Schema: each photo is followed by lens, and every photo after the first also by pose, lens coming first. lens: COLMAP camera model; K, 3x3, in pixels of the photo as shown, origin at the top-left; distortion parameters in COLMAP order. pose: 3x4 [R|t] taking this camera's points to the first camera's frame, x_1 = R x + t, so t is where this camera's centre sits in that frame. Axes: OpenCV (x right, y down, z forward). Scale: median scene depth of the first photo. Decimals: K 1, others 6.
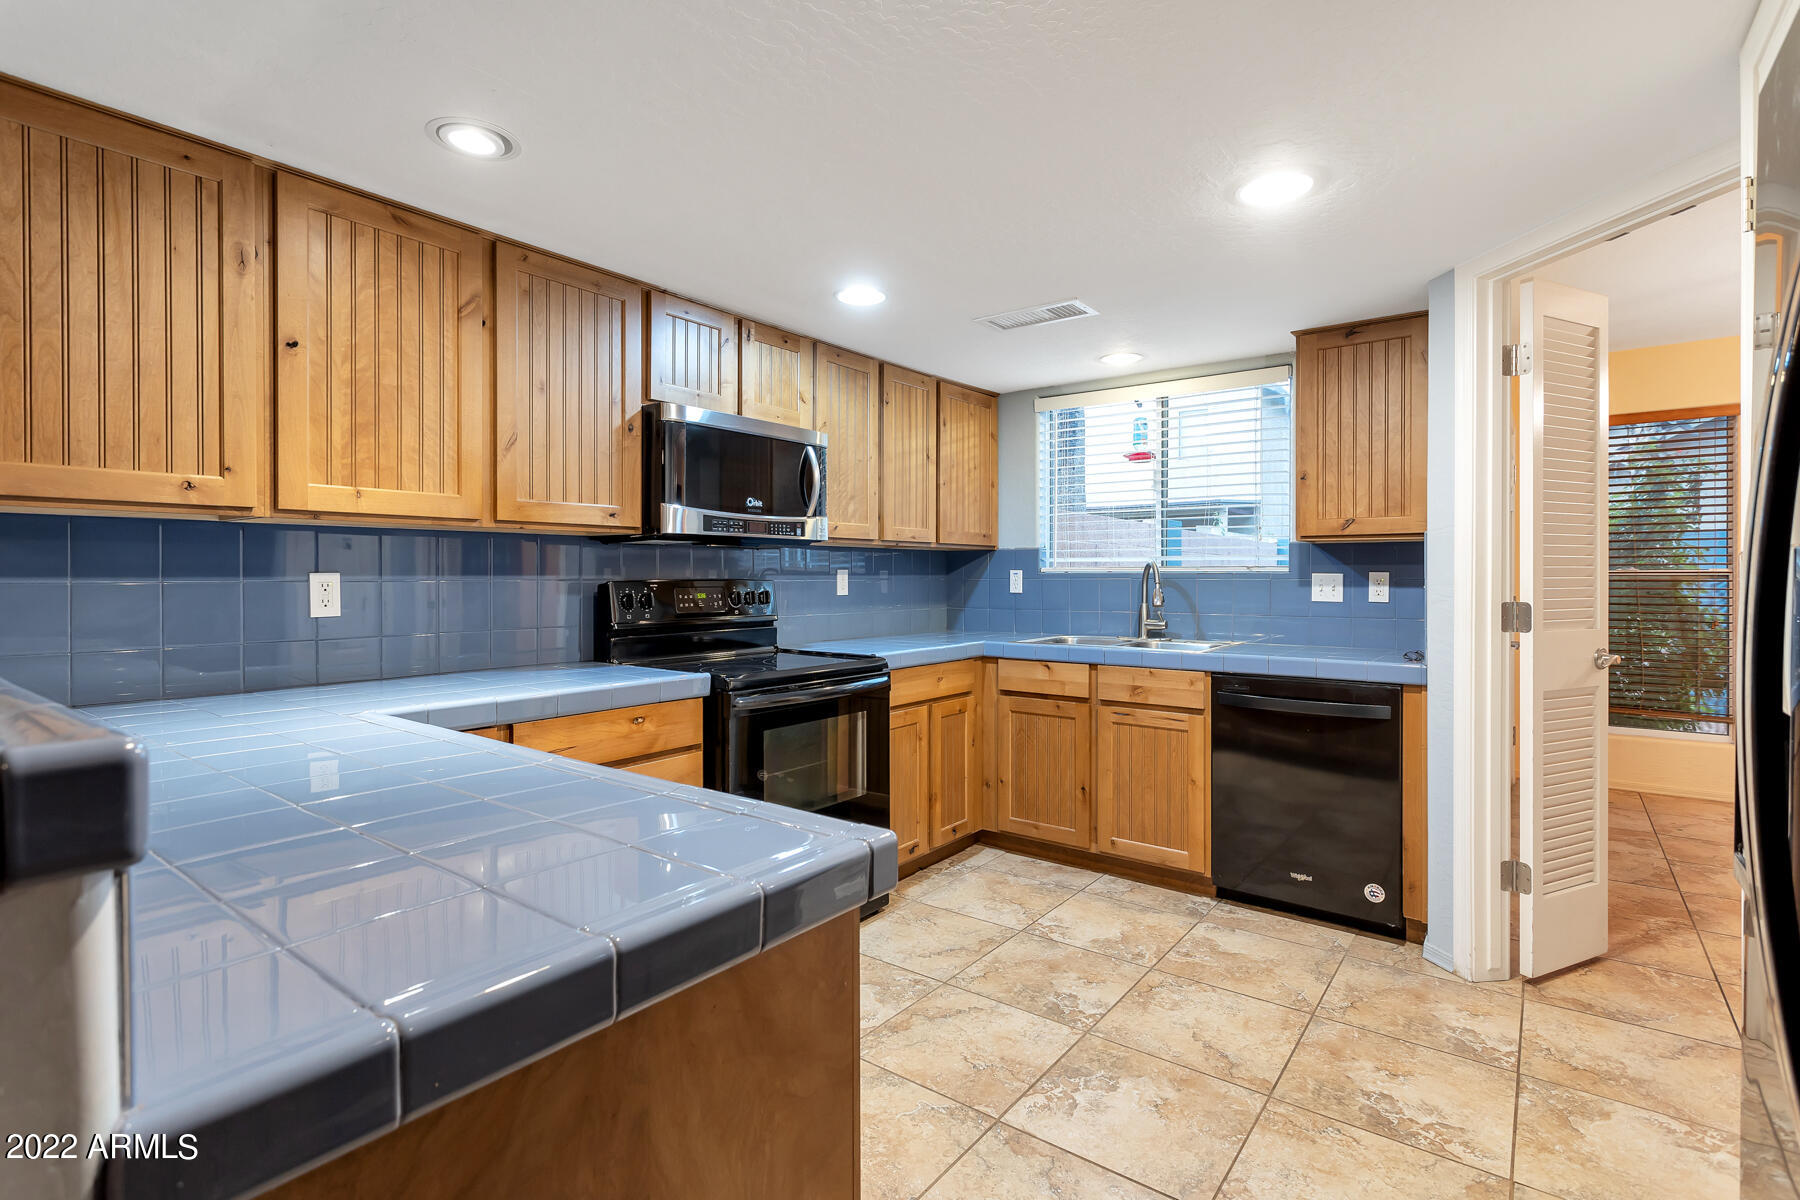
lens RADIAL K [[864.6, 0, 909.6], [0, 864.6, 583.2], [0, 0, 1]] dist [0.001389, 0.000748]
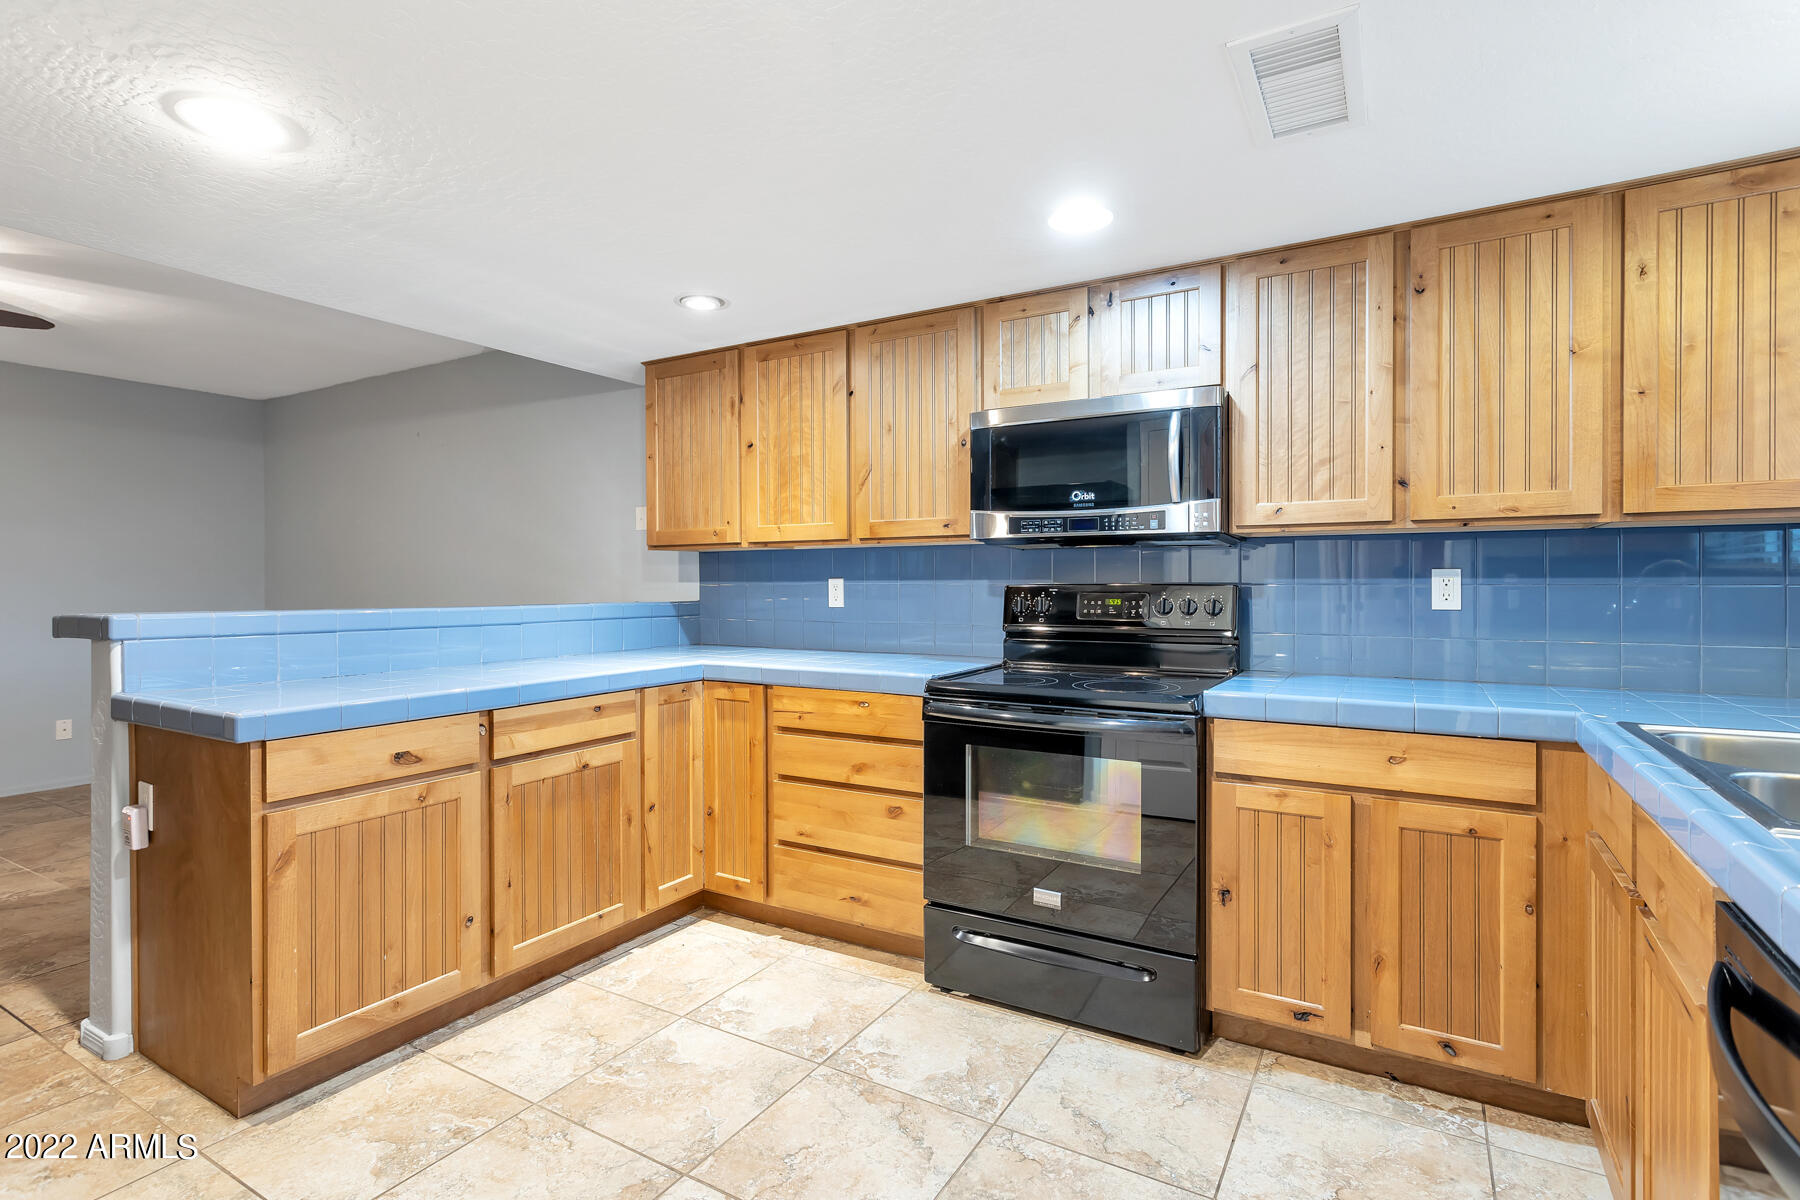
lens RADIAL K [[864.6, 0, 913.8], [0, 864.6, 590.3], [0, 0, 1]] dist [0.001389, 0.000748]
pose [[0.120104, 0.007571, -0.992732, 0.646813], [-0.009038, 0.999938, 0.006532, -0.001946], [0.992720, 0.008187, 0.120165, 0.704950]]
